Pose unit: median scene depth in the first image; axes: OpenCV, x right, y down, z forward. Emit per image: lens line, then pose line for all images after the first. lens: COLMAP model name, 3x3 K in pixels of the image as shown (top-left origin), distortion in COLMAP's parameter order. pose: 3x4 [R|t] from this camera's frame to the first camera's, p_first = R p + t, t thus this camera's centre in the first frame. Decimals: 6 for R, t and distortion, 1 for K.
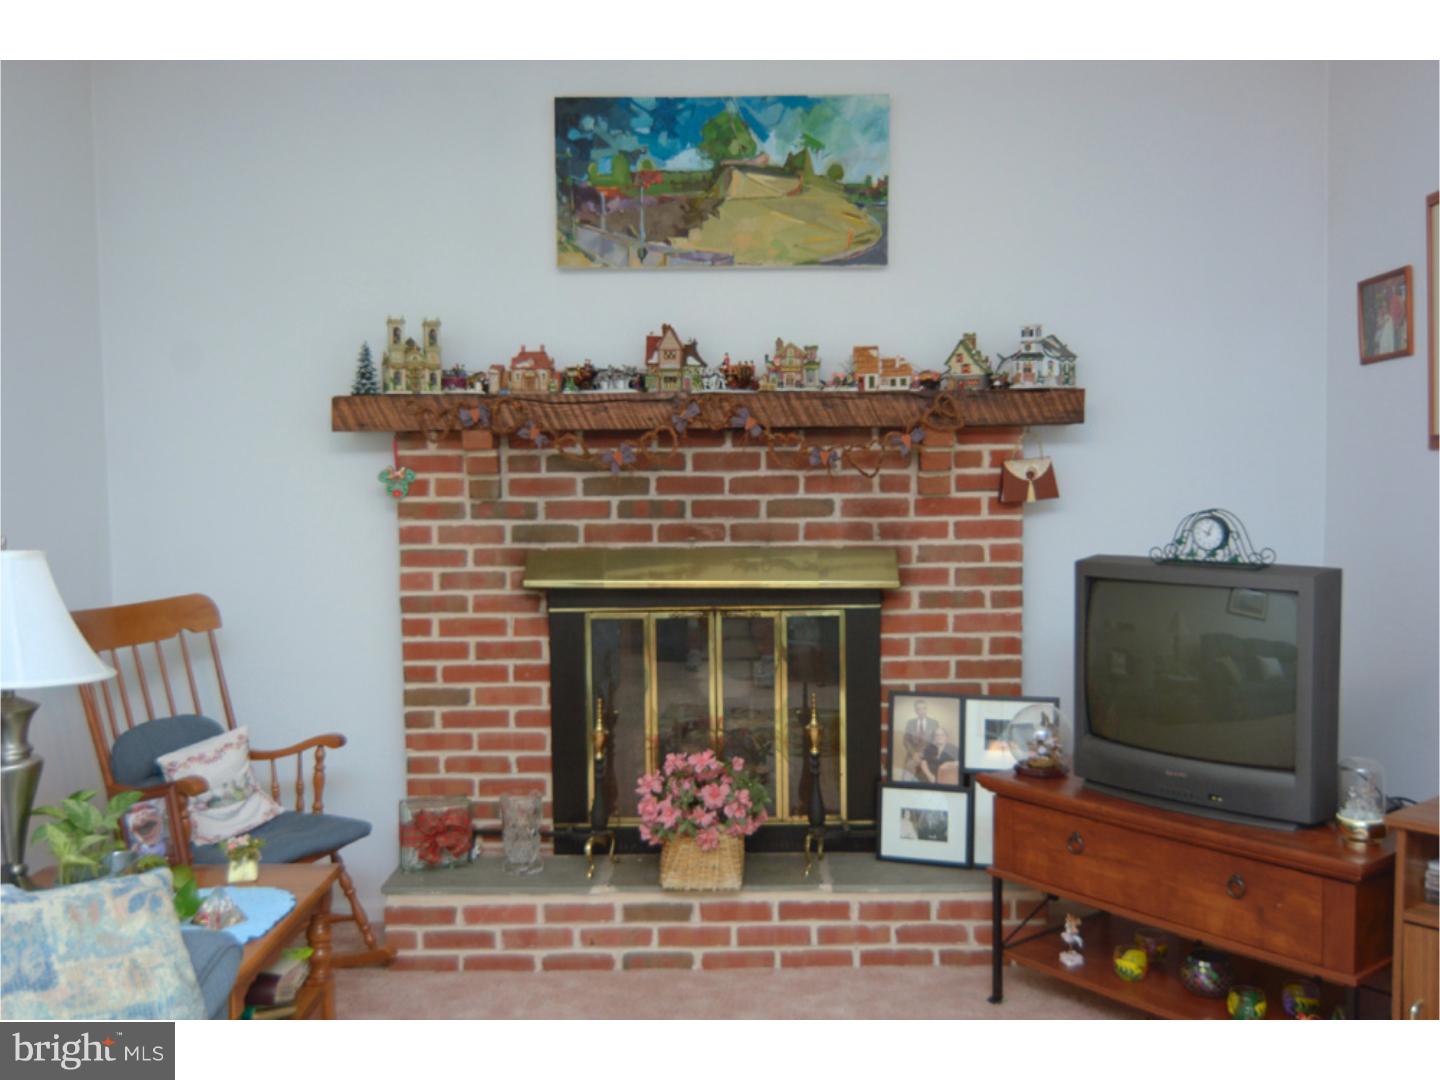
lens RADIAL K [[1350.7, 0, 721.7], [0, 1350.7, 539.3], [0, 0, 1]] dist [0.010525, 0.000000]
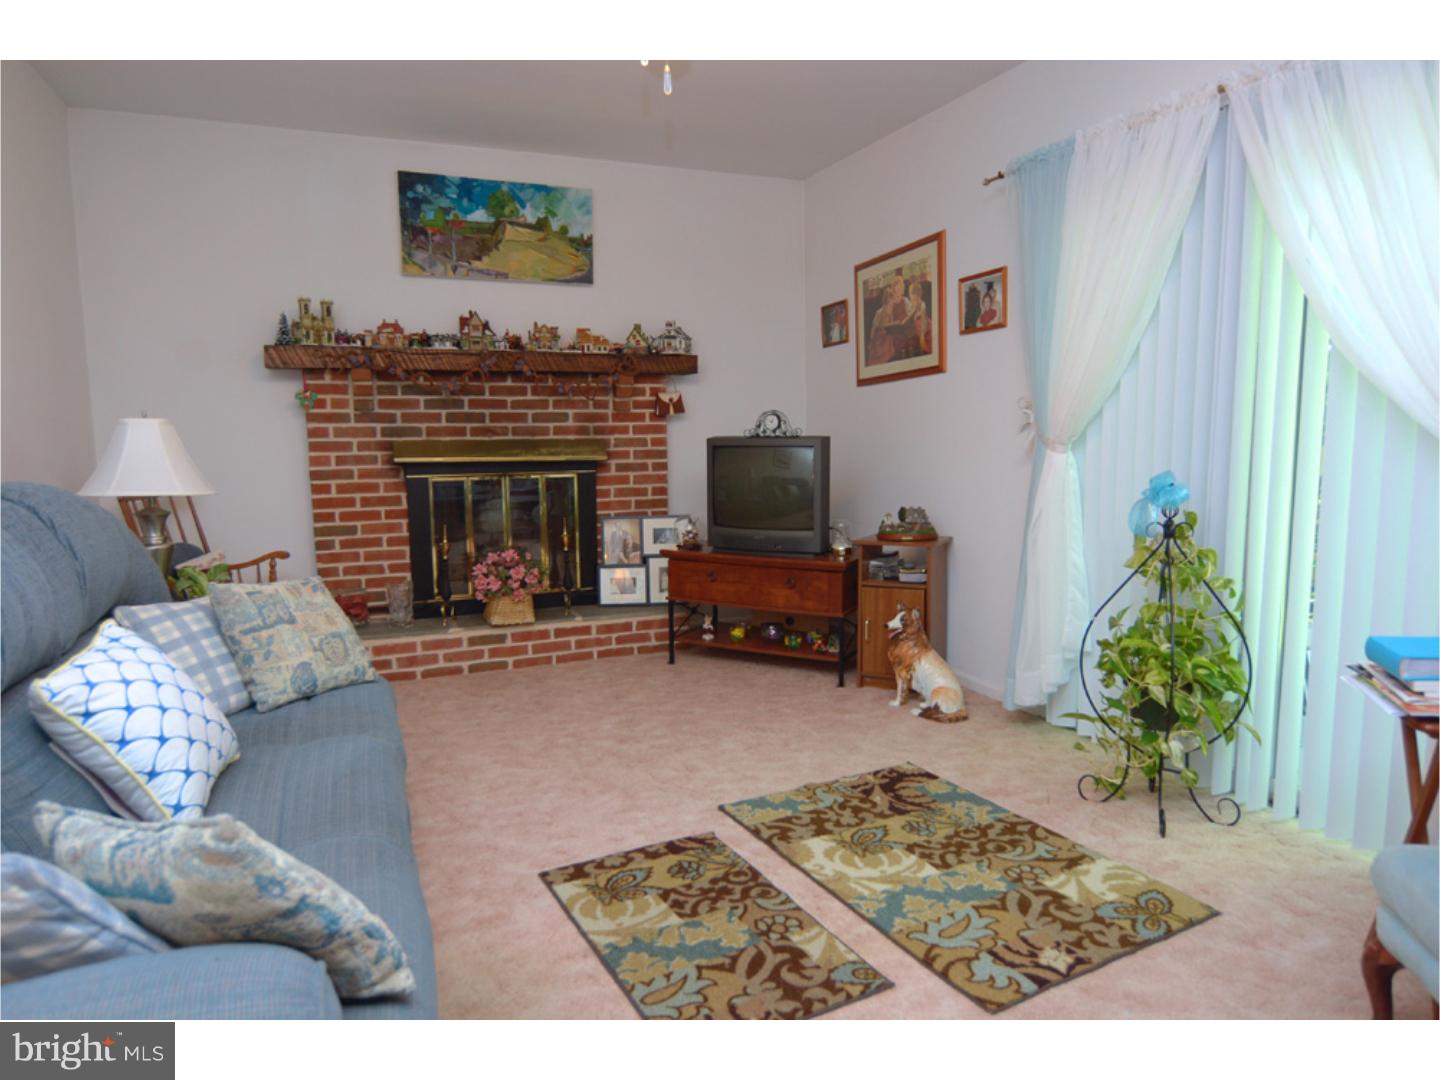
lens RADIAL K [[915.3, 0, 721.8], [0, 915.3, 538.1], [0, 0, 1]] dist [0.005135, 0.000270]
pose [[0.921219, -0.044977, 0.386435, -0.215889], [0.023275, 0.997887, 0.060661, 0.070461], [-0.388347, -0.046888, 0.920320, -0.230222]]
